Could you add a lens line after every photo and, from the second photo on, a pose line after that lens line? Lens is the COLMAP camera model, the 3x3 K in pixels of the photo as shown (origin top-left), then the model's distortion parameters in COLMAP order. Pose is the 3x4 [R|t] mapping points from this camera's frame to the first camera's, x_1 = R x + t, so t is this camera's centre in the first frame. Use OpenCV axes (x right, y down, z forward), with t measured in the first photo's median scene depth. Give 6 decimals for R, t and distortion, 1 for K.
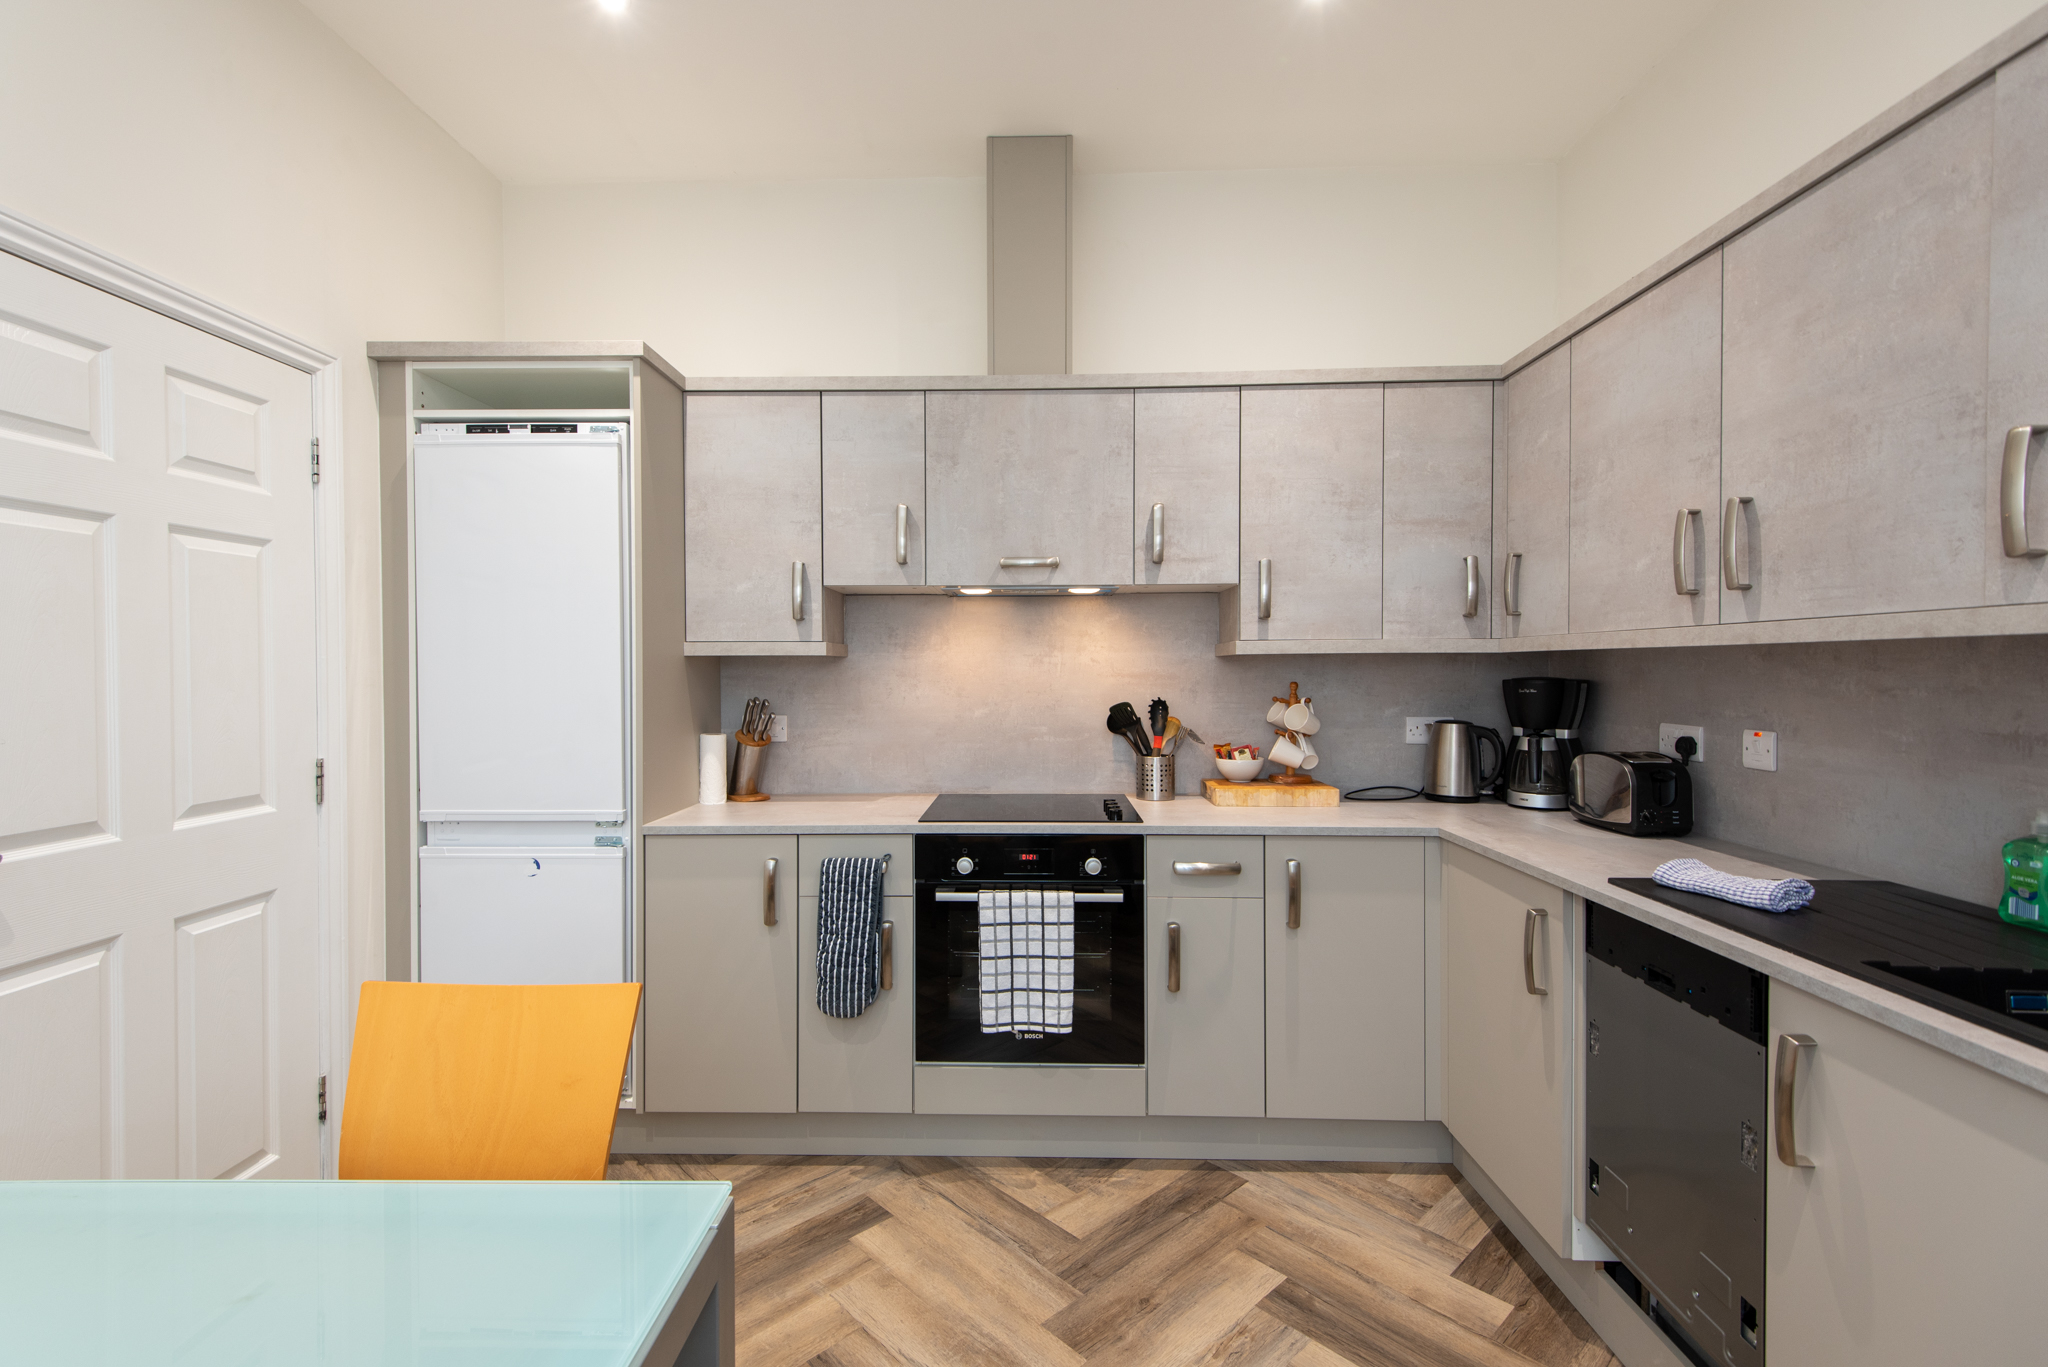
lens RADIAL K [[918.5, 0, 1028.3], [0, 918.5, 677.4], [0, 0, 1]] dist [0.032747, -0.013508]
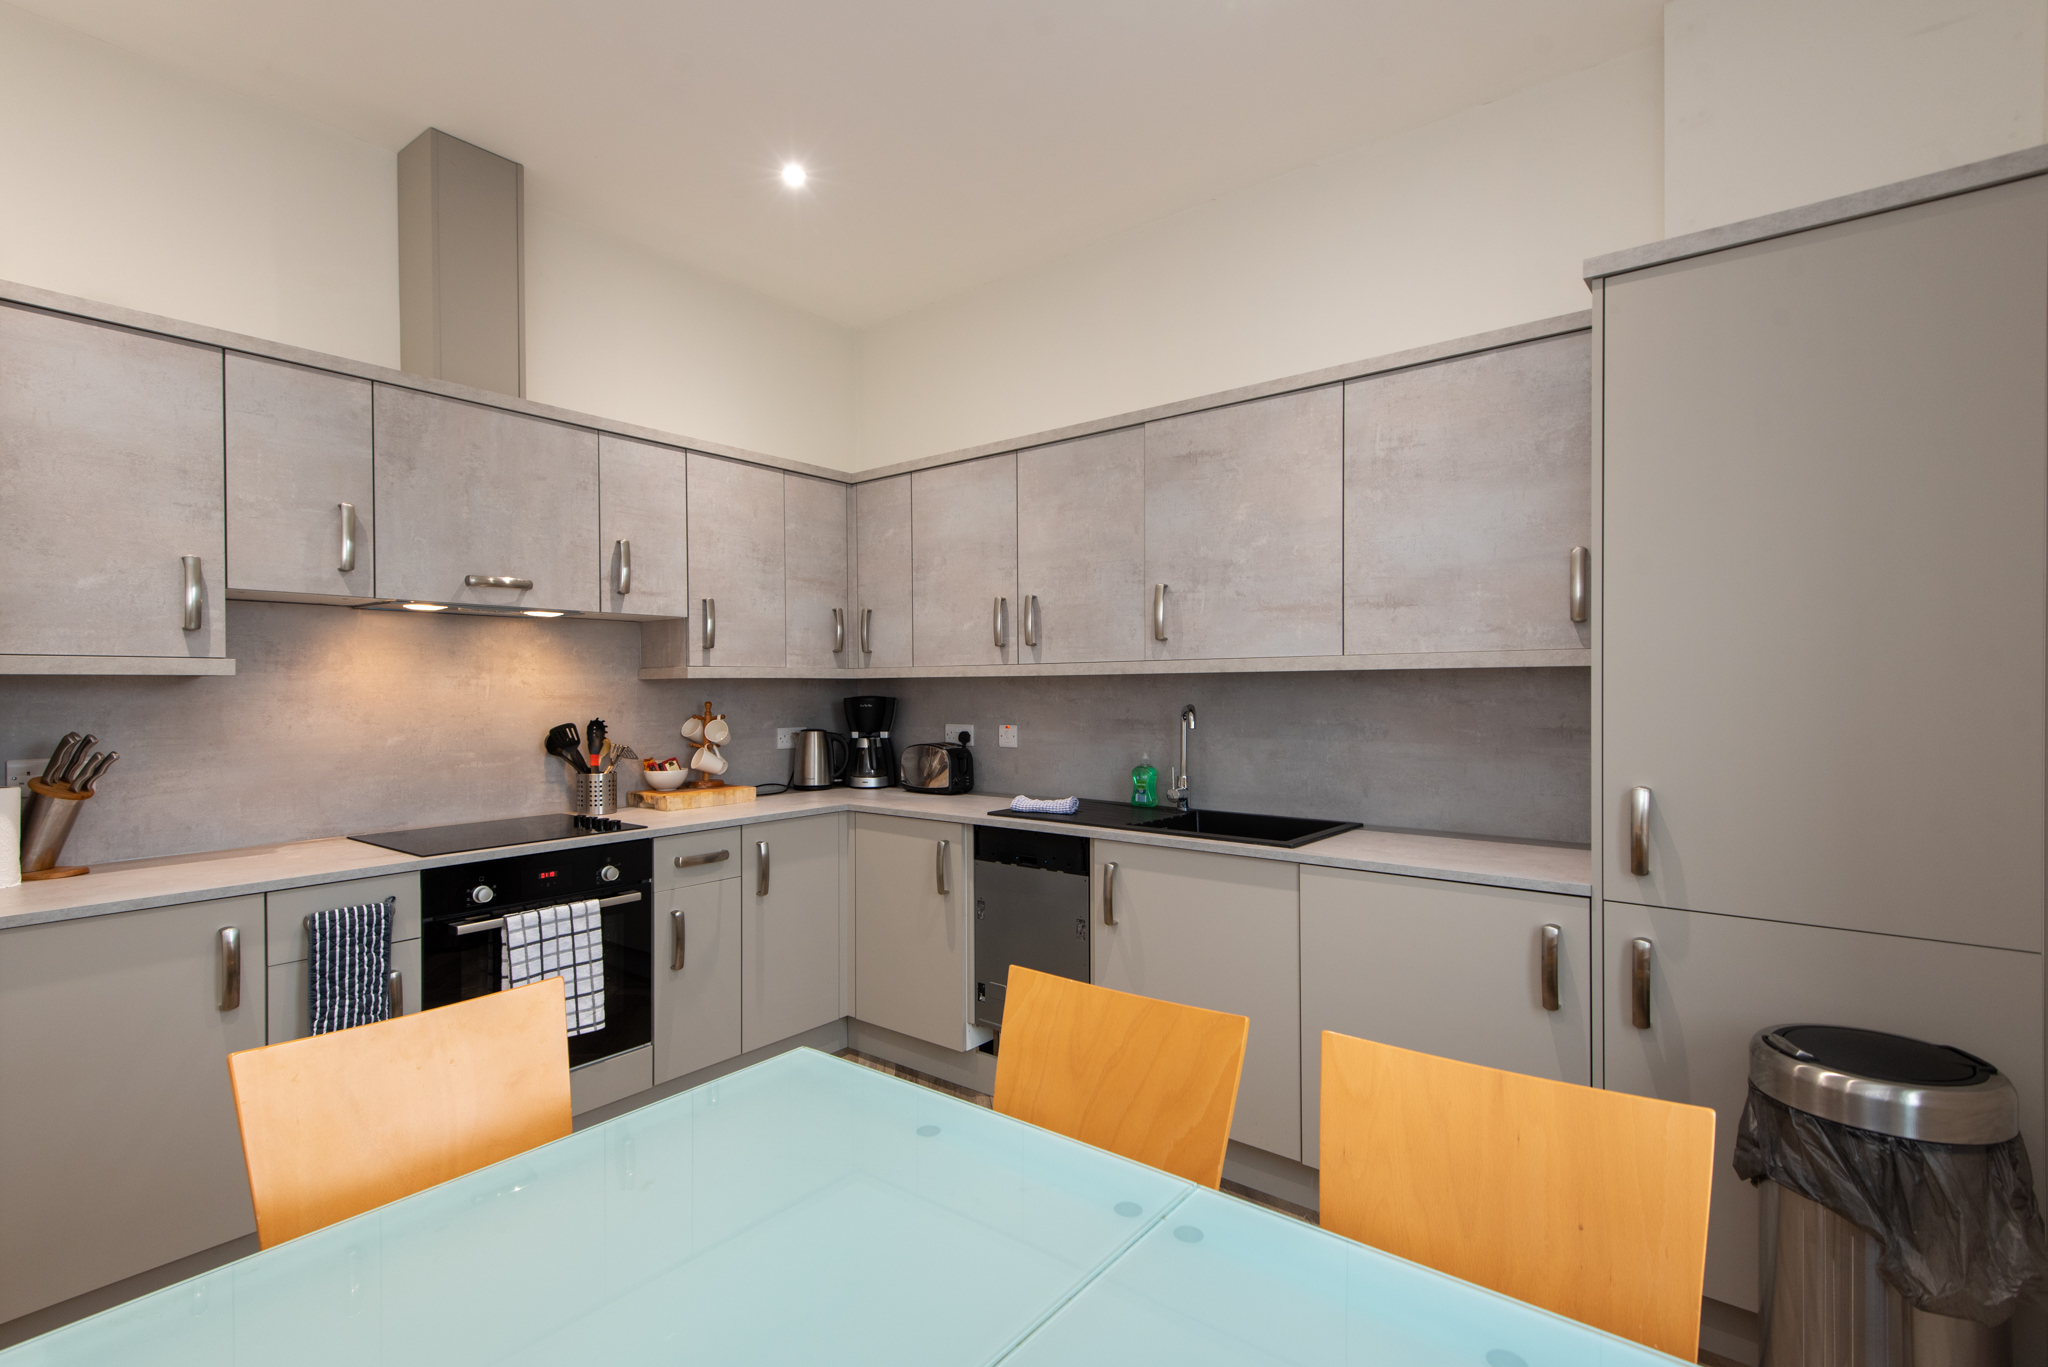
lens RADIAL K [[918.5, 0, 1031.7], [0, 918.5, 687.6], [0, 0, 1]] dist [0.032747, -0.013508]
pose [[0.598663, -0.000564, 0.801001, -0.505087], [0.012087, 0.999892, -0.008330, 0.002100], [-0.800910, 0.014669, 0.598605, -0.053987]]
